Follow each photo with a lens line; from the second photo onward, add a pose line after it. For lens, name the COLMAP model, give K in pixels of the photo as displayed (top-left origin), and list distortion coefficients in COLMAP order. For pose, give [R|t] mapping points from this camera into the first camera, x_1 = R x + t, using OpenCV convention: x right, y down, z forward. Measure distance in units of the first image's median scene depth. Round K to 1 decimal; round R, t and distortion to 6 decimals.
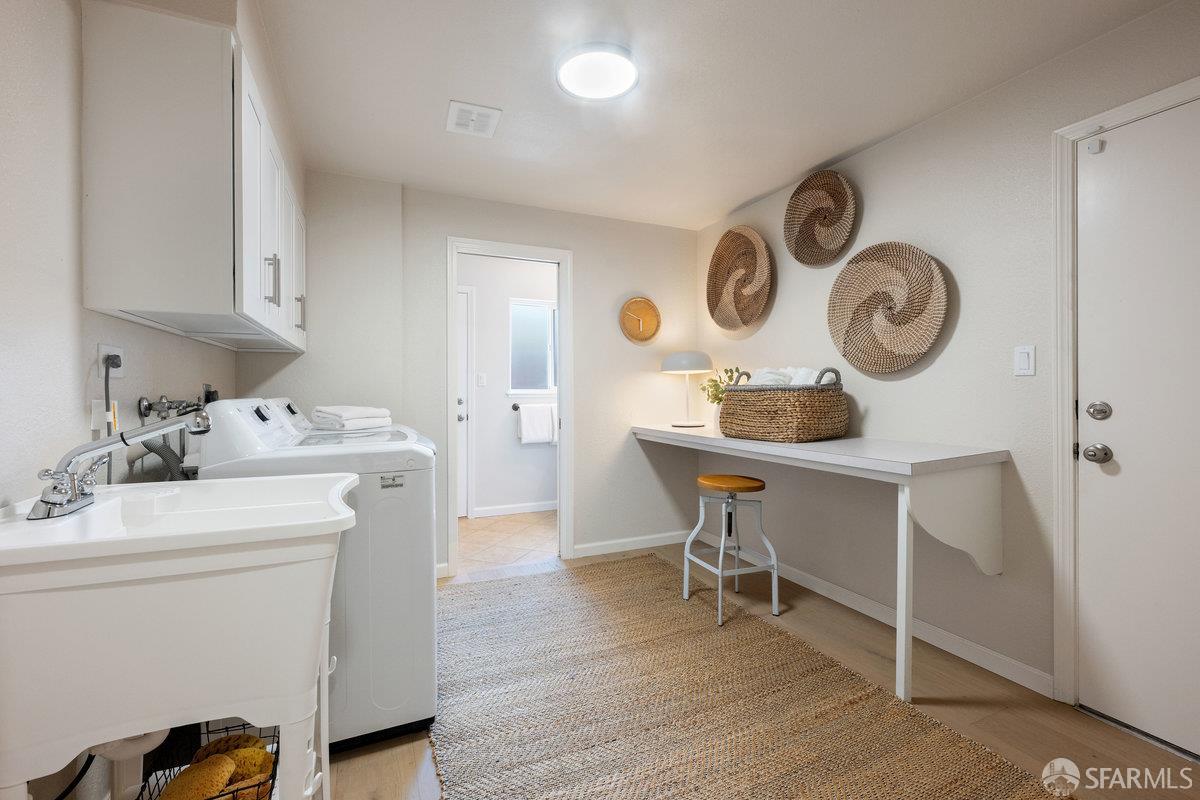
lens RADIAL K [[520.0, 0, 606.6], [0, 520.0, 390.3], [0, 0, 1]] dist [0.000791, 0.000060]
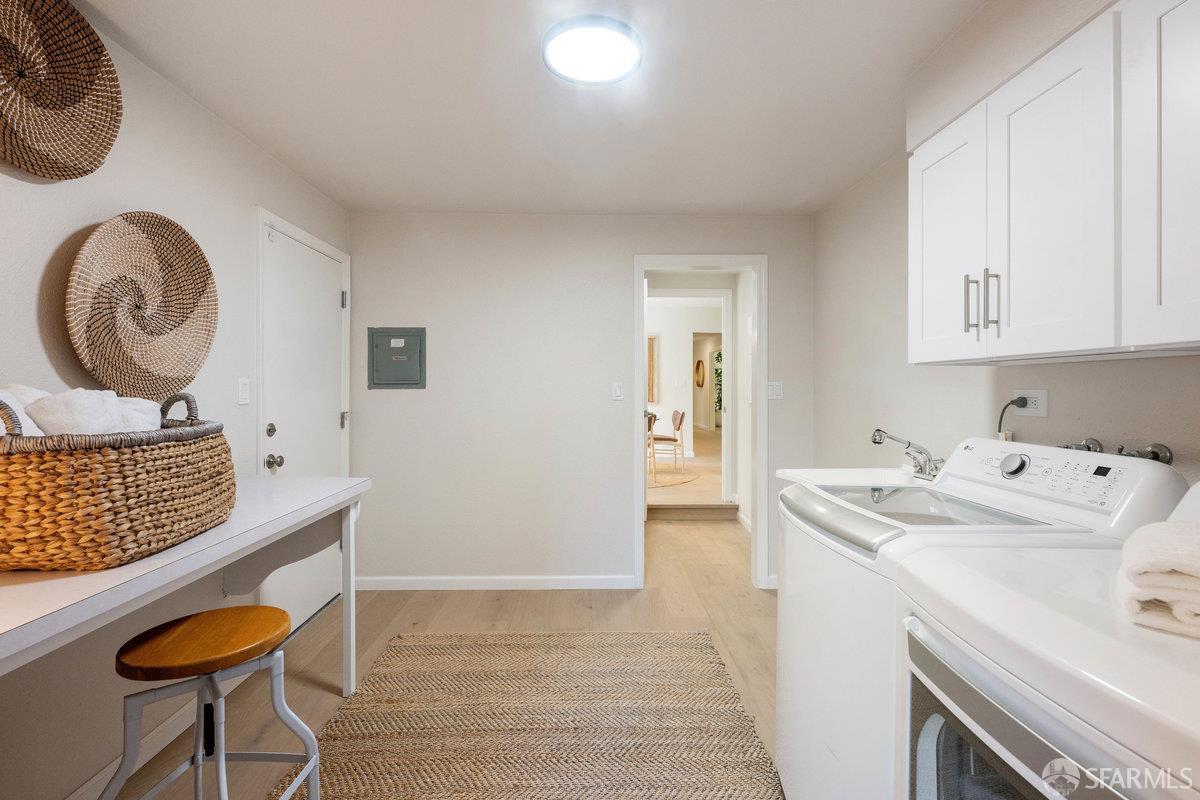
lens RADIAL K [[533.7, 0, 596.5], [0, 533.7, 388.6], [0, 0, 1]] dist [-0.000166, -0.000299]
pose [[-0.914244, 0.000051, 0.405163, -0.290307], [0.000167, 1.000000, 0.000252, -0.051244], [-0.405163, 0.000298, -0.914244, 1.394013]]
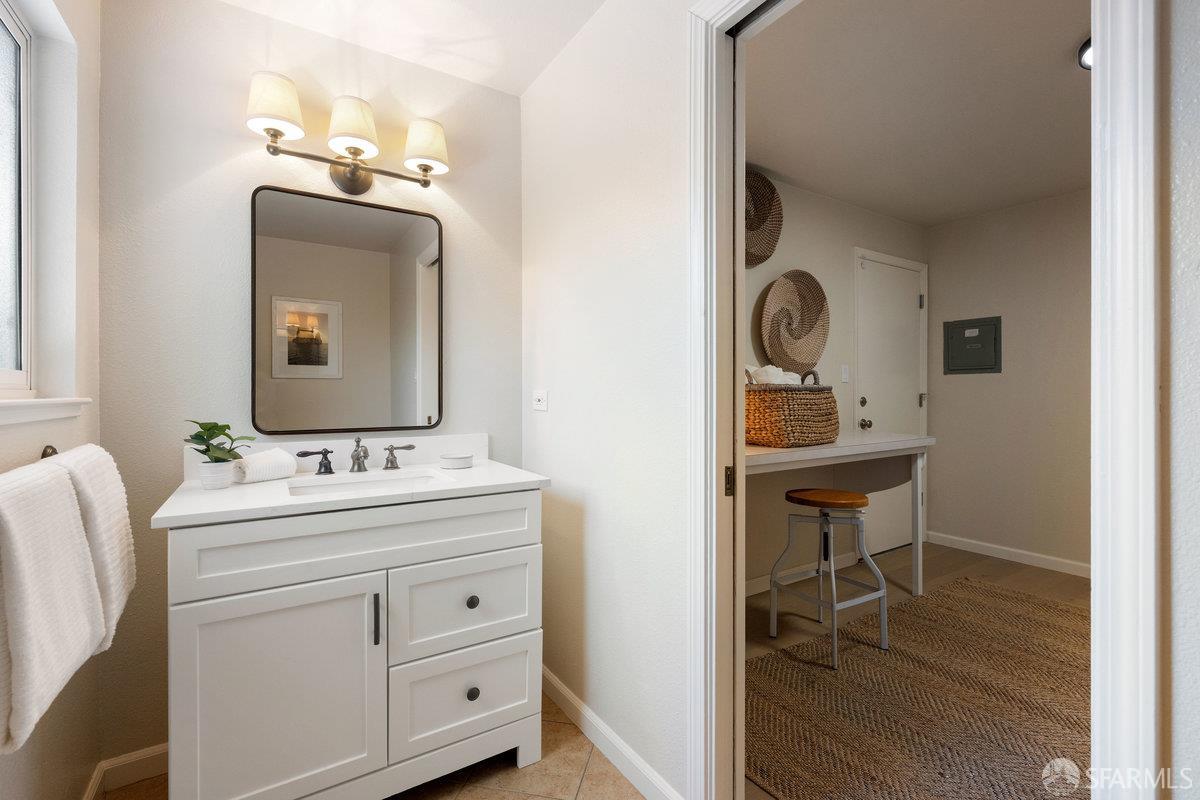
lens RADIAL K [[533.7, 0, 596.5], [0, 533.7, 388.6], [0, 0, 1]] dist [-0.000166, -0.000299]
pose [[-0.123344, 0.011267, 0.992300, -0.637428], [-0.001520, 0.999932, -0.011543, 0.008063], [-0.992363, -0.002932, -0.123319, 1.598890]]
